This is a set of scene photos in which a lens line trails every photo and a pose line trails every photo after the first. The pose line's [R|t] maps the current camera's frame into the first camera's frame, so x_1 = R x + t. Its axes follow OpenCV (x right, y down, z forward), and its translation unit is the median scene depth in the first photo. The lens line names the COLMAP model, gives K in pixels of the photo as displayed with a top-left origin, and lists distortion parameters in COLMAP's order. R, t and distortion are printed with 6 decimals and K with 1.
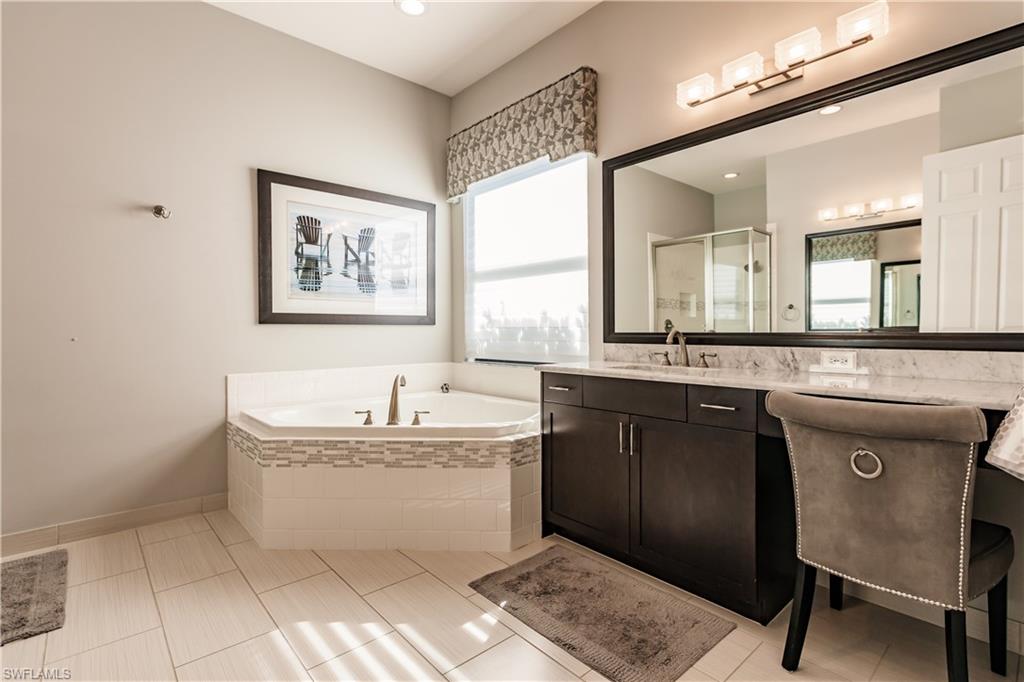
lens RADIAL K [[453.1, 0, 514.8], [0, 453.1, 337.3], [0, 0, 1]] dist [0.002451, 0.000065]
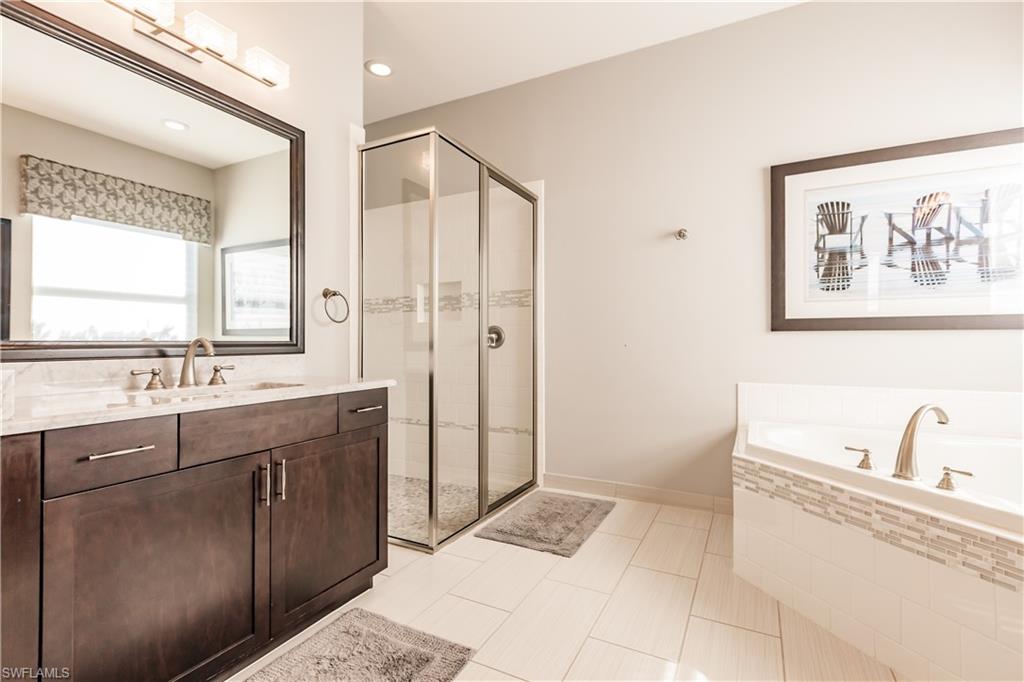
lens RADIAL K [[453.1, 0, 514.8], [0, 453.1, 337.3], [0, 0, 1]] dist [0.002451, 0.000065]
pose [[0.395352, -0.002811, -0.918525, 0.111070], [-0.013086, 0.999877, -0.008693, -0.002573], [0.918436, 0.015457, 0.395267, 0.186207]]
